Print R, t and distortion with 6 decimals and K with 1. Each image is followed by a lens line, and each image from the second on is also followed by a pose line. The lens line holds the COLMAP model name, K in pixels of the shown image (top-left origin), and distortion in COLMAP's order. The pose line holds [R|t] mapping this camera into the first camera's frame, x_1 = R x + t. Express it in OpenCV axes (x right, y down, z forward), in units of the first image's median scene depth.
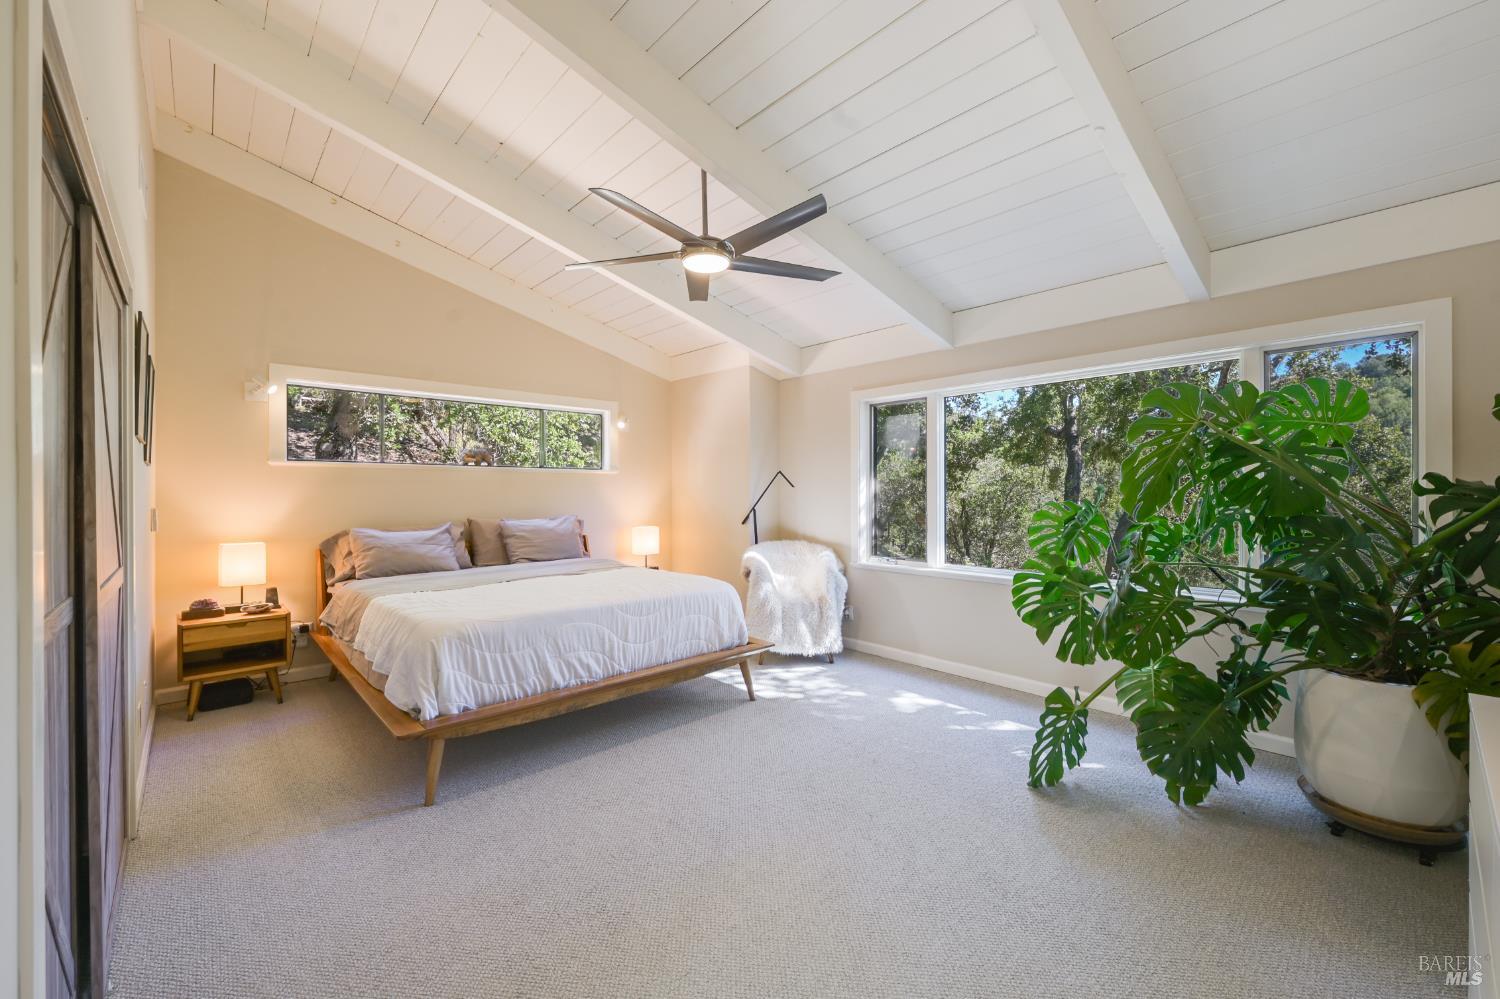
lens RADIAL K [[599.0, 0, 751.4], [0, 599.0, 498.9], [0, 0, 1]] dist [-0.000108, -0.000242]
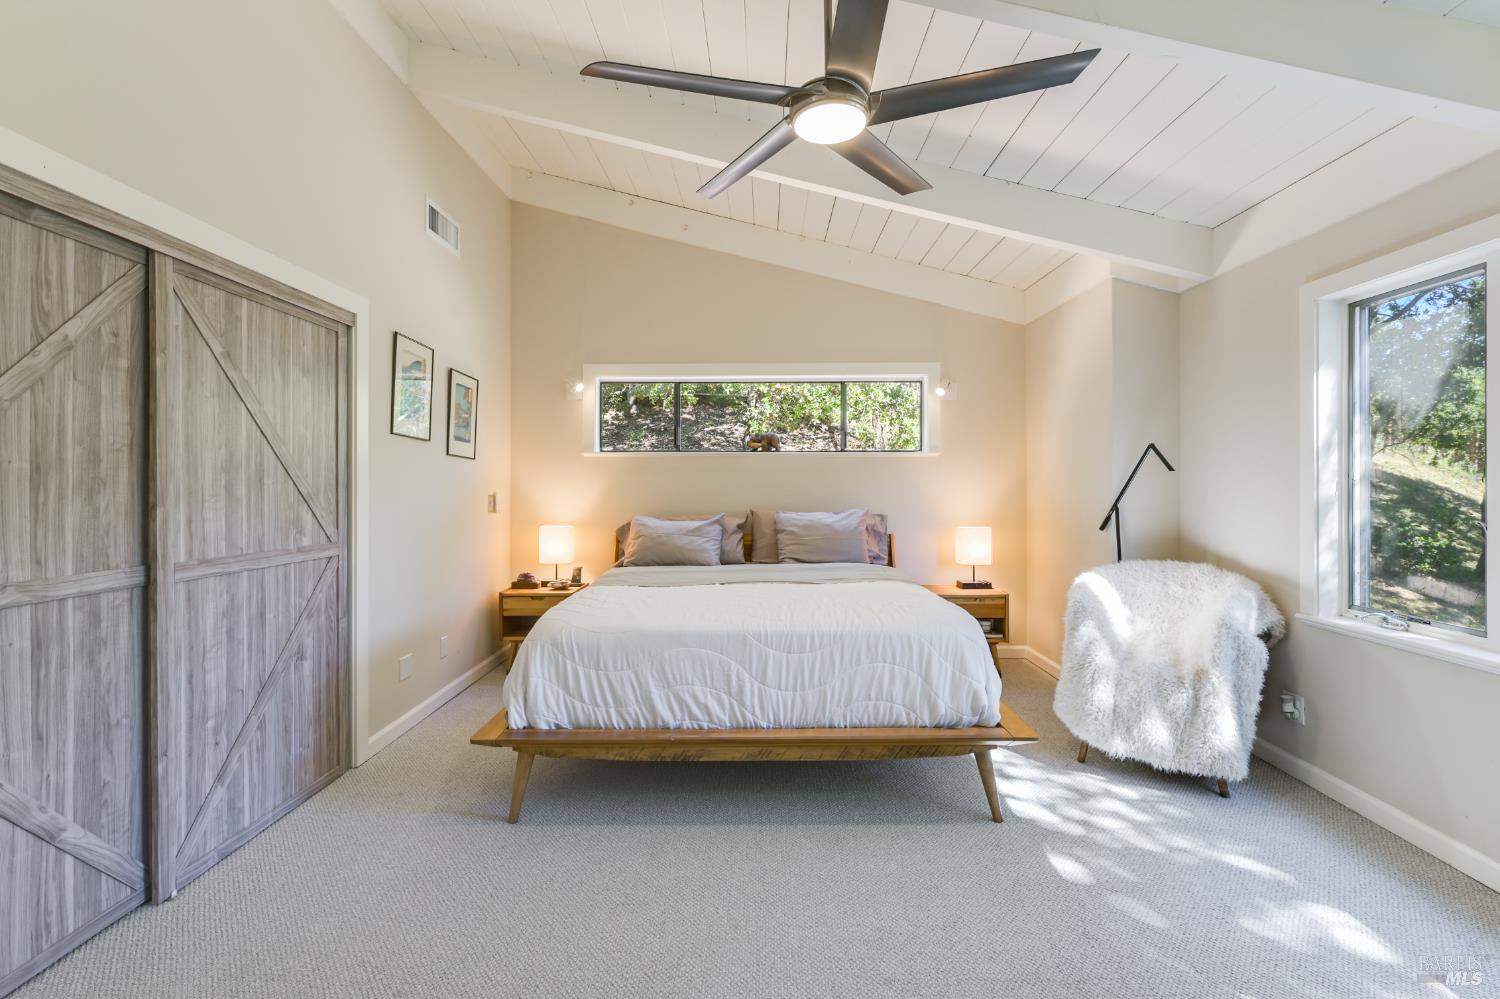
lens RADIAL K [[664.0, 0, 754.3], [0, 664.0, 486.6], [0, 0, 1]] dist [-0.001368, 0.001373]
pose [[0.735016, 0.003927, -0.678038, 0.274474], [-0.005529, 0.999985, -0.000203, -0.002209], [0.678027, 0.003898, 0.735027, 0.331338]]
